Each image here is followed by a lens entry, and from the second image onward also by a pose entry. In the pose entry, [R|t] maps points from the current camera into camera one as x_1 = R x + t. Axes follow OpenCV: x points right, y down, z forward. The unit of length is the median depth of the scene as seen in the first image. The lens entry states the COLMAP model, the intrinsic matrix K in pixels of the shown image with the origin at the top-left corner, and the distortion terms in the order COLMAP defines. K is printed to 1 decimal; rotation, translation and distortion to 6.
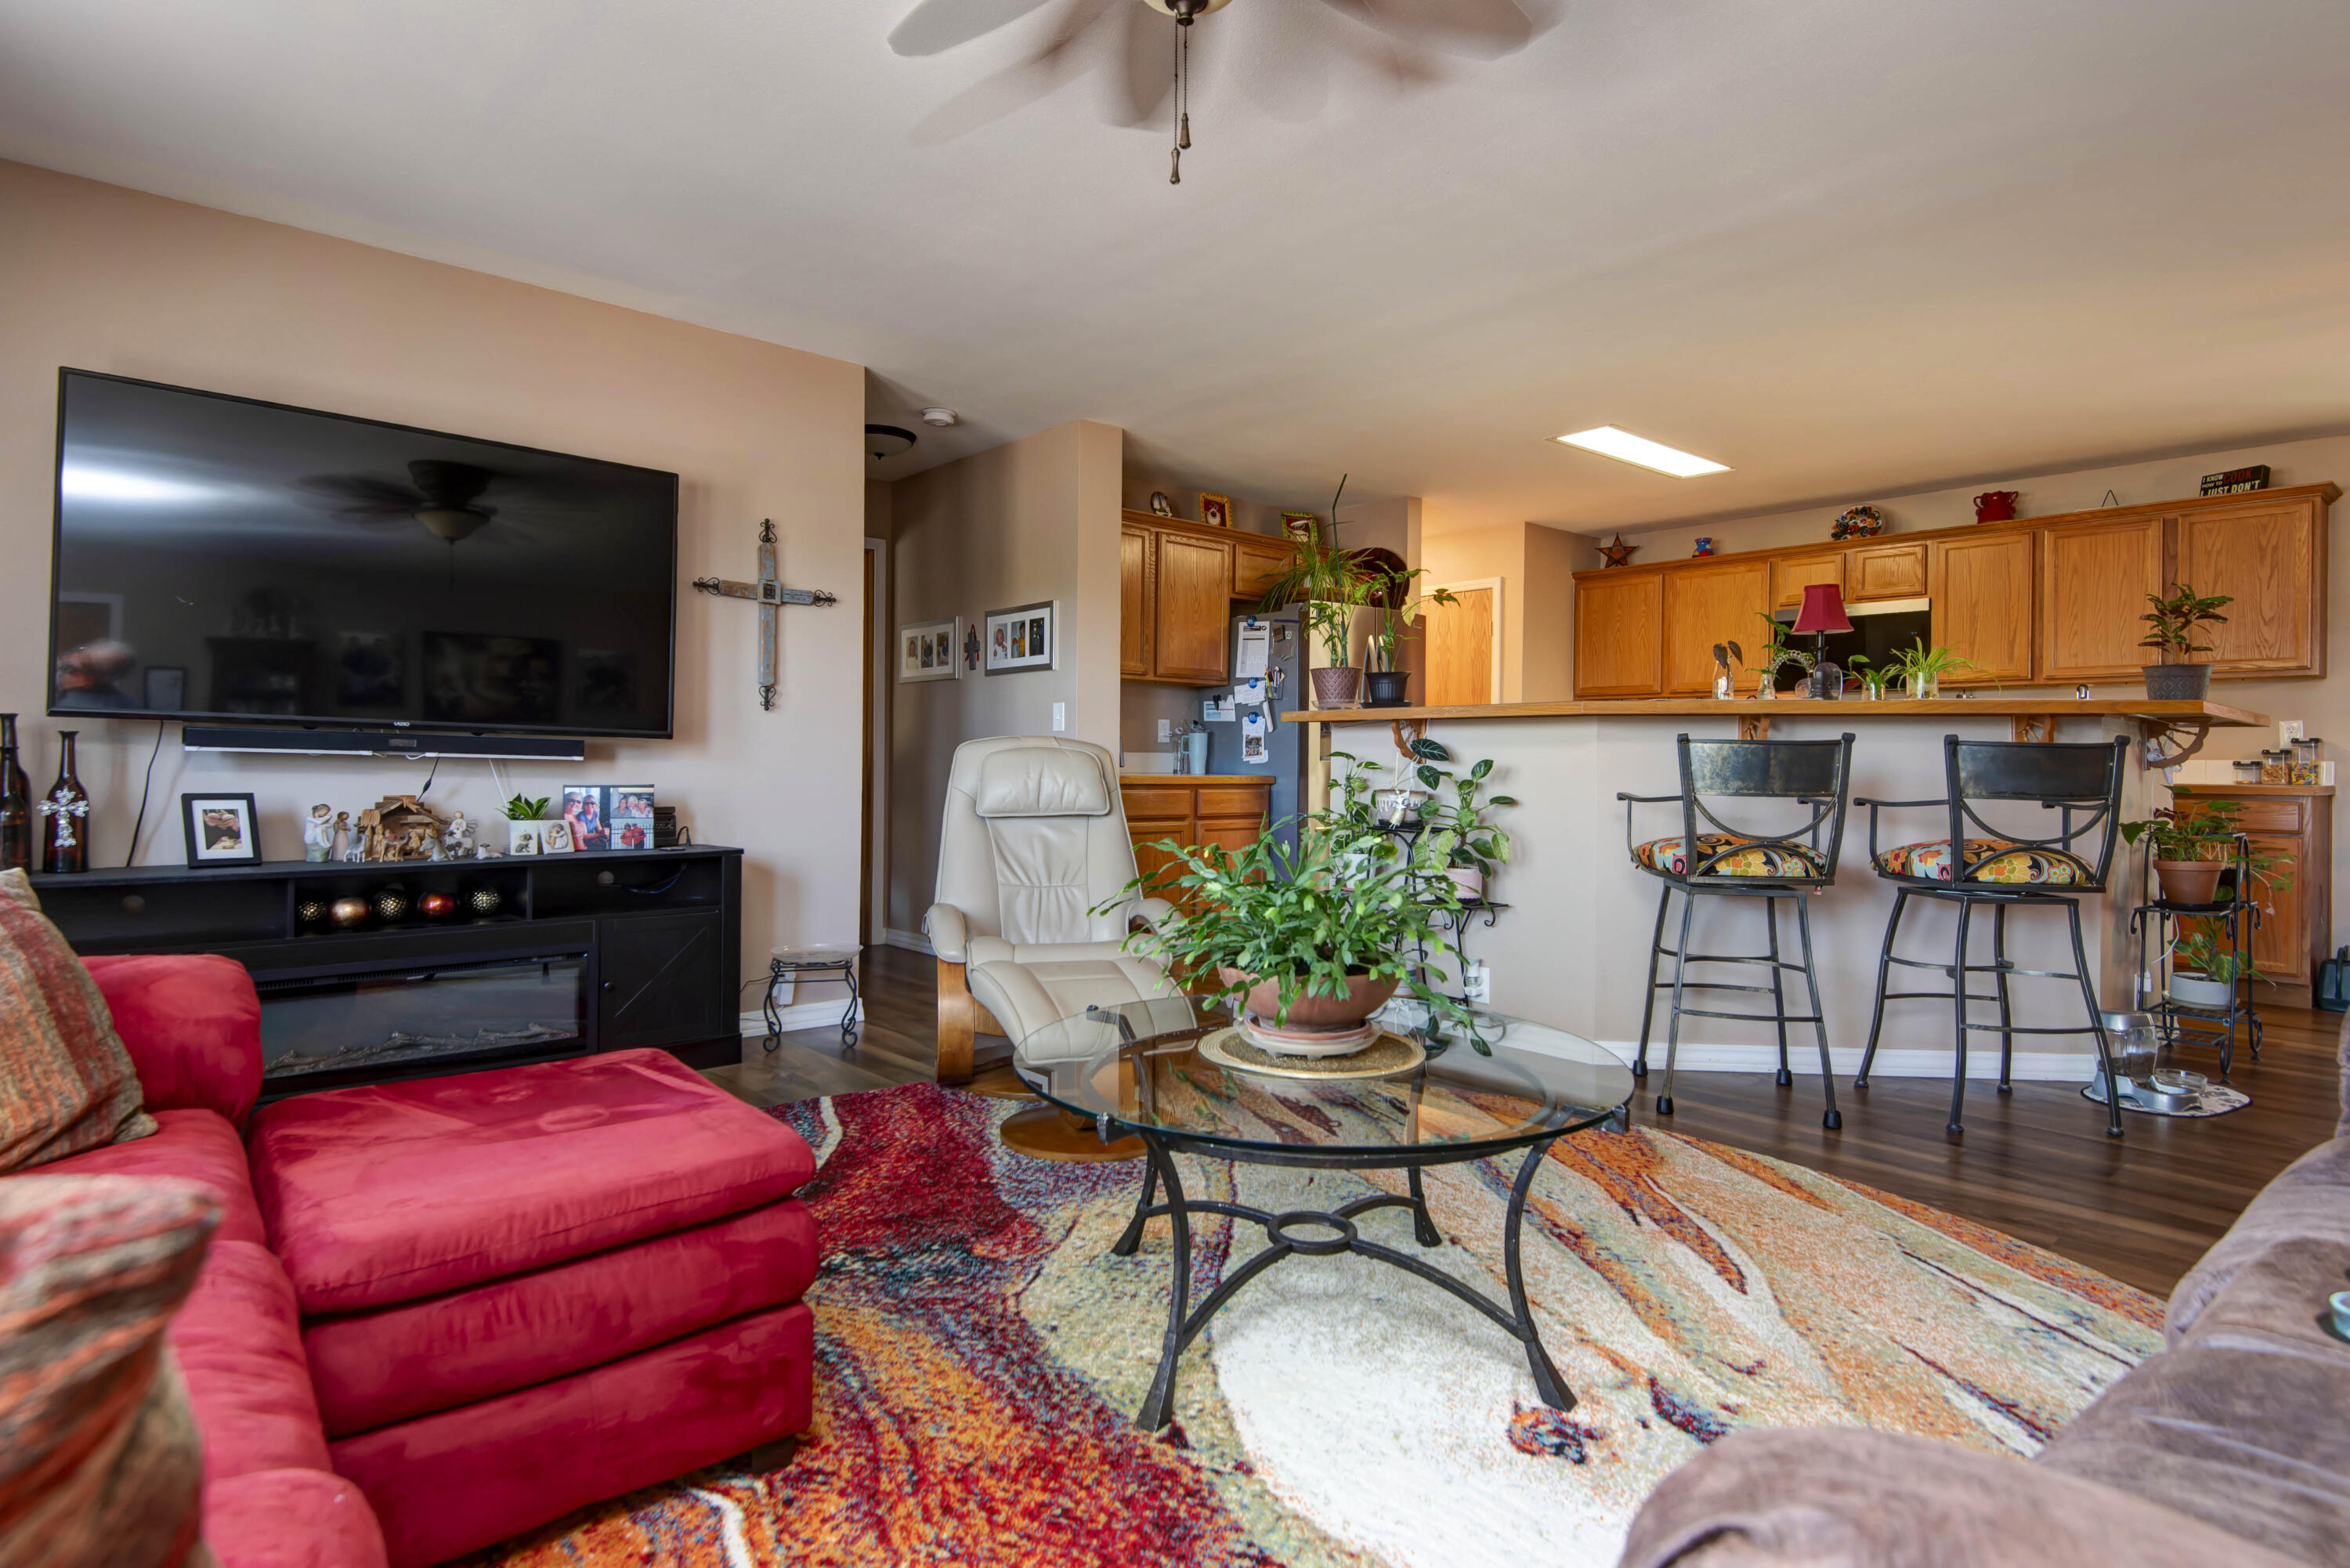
lens RADIAL K [[1256.4, 0, 1120.9], [0, 1256.4, 759.9], [0, 0, 1]] dist [0.044800, -0.036507]
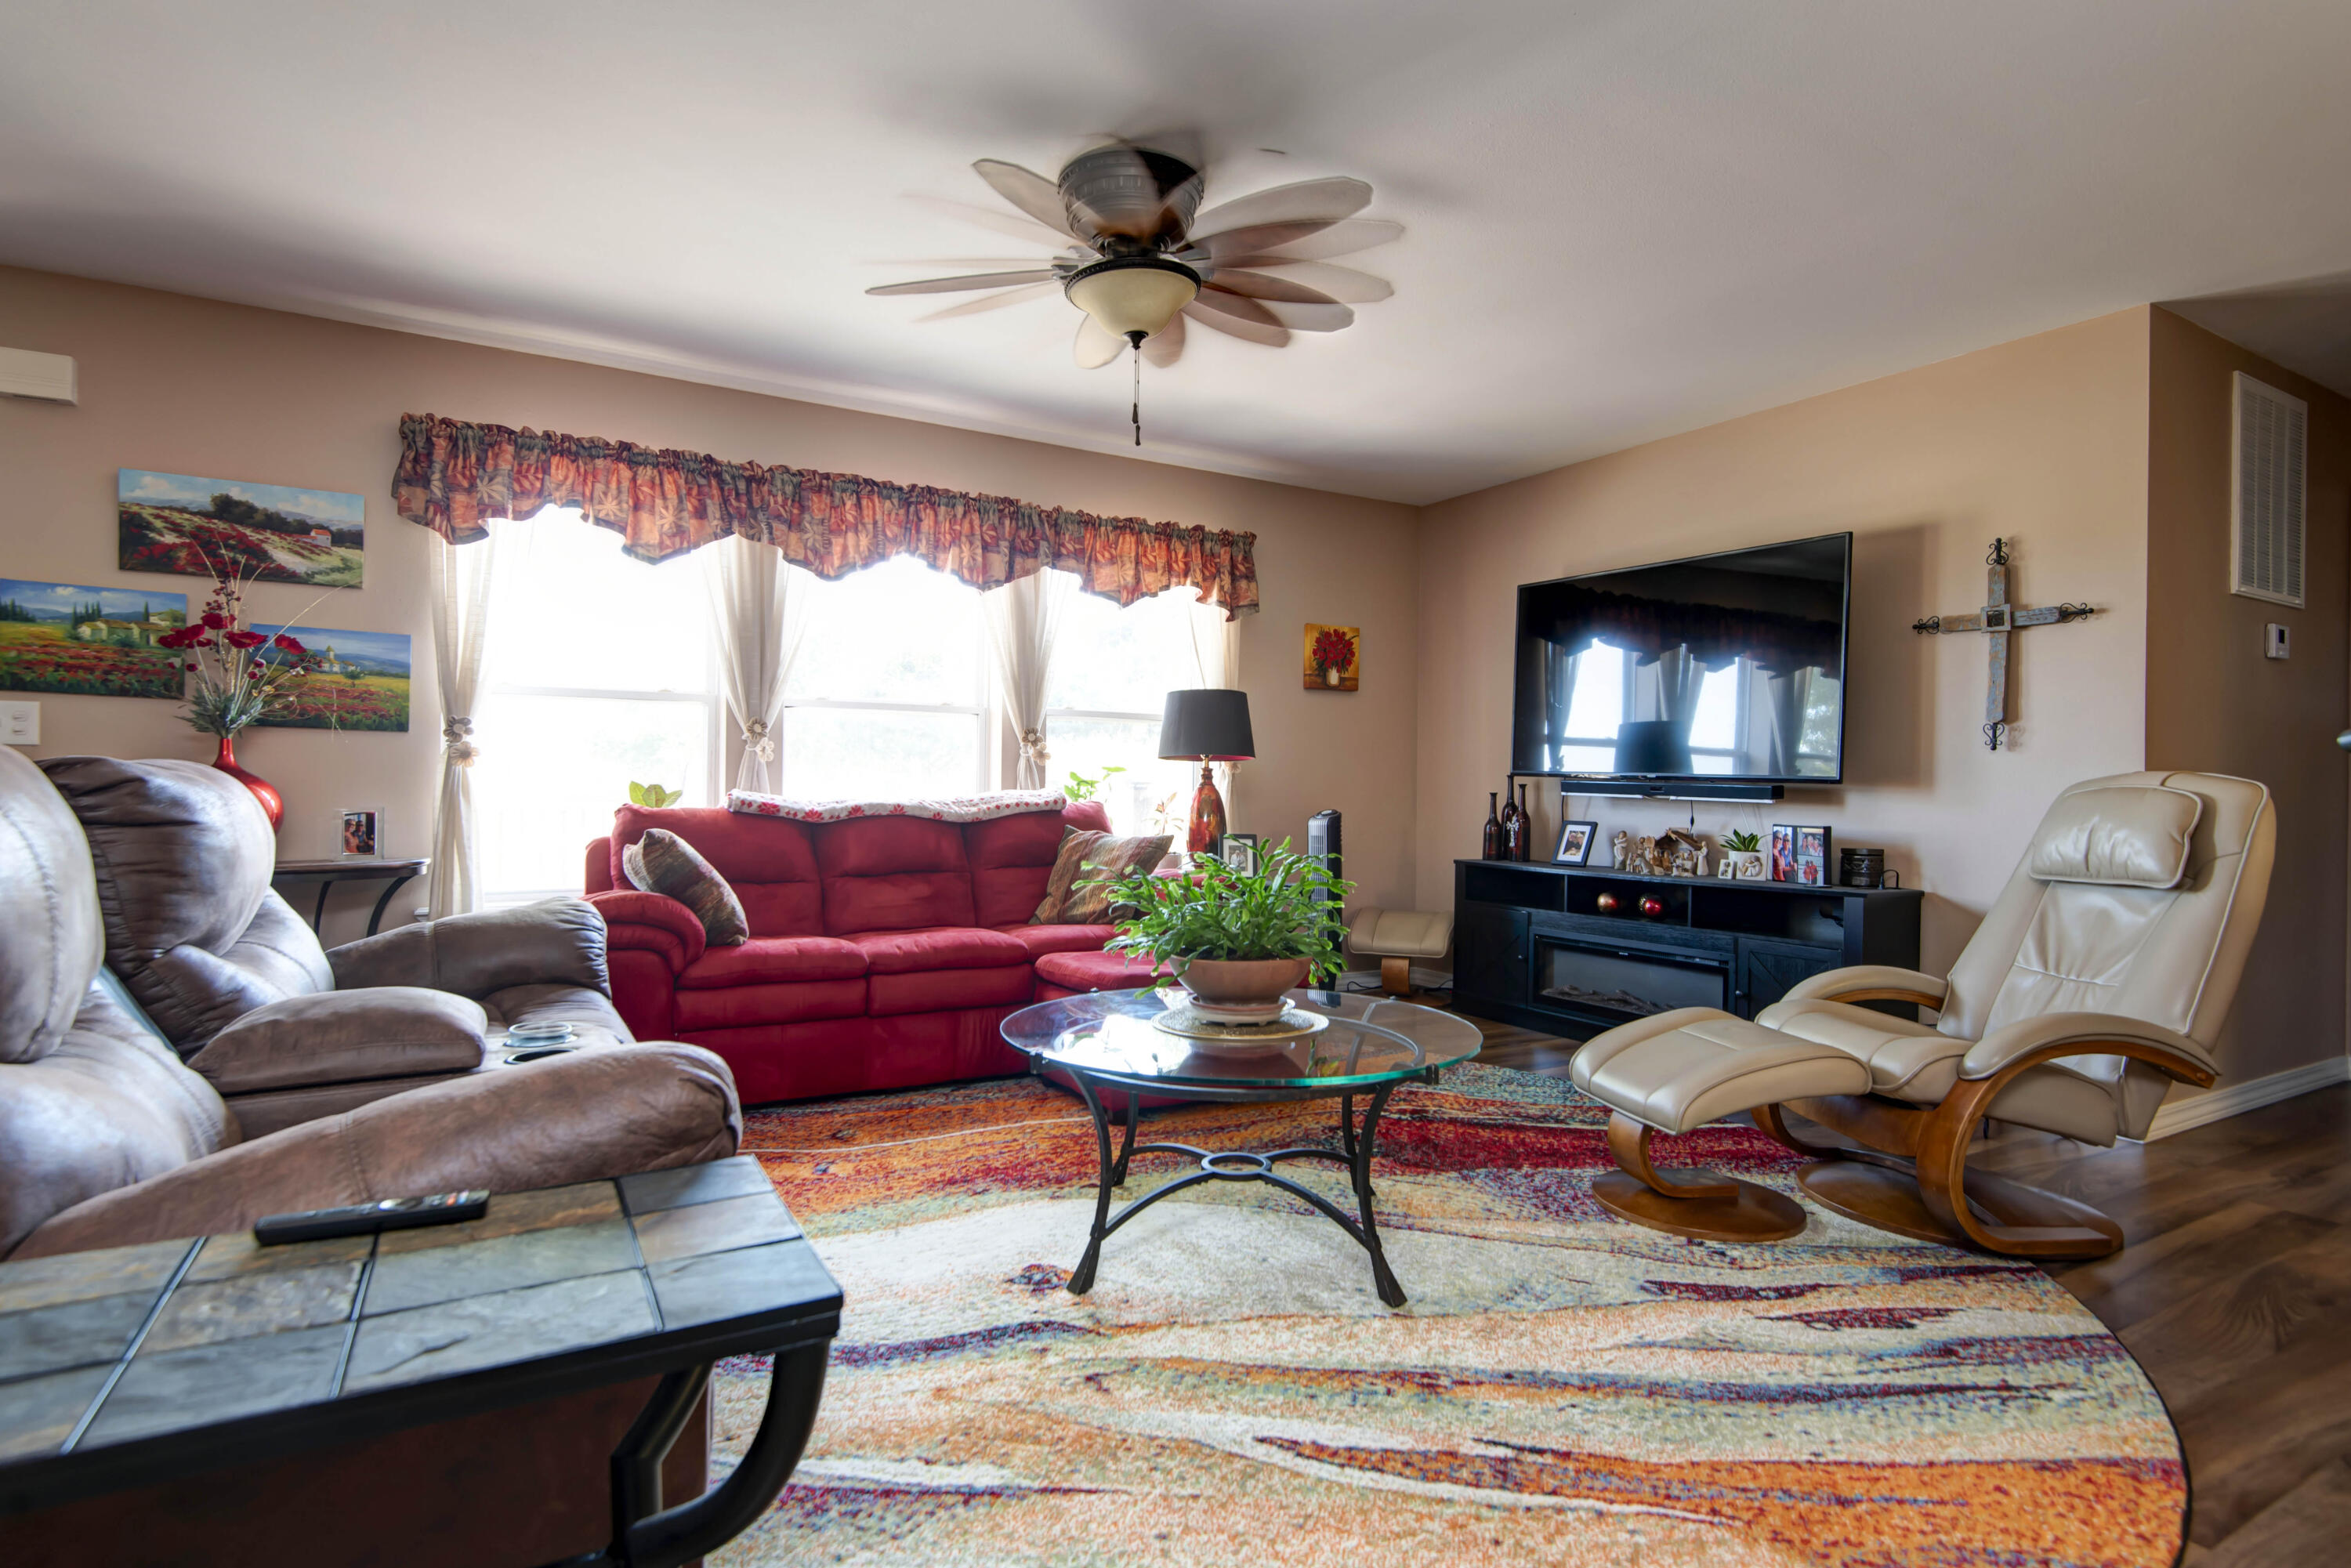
lens RADIAL K [[1173.1, 0, 1144.5], [0, 1173.1, 780.5], [0, 0, 1]] dist [0.039129, -0.027658]
pose [[-0.183190, -0.016260, -0.982943, 1.109918], [-0.013795, 0.999807, -0.013968, 0.004254], [0.982981, 0.011001, -0.183379, 0.934139]]
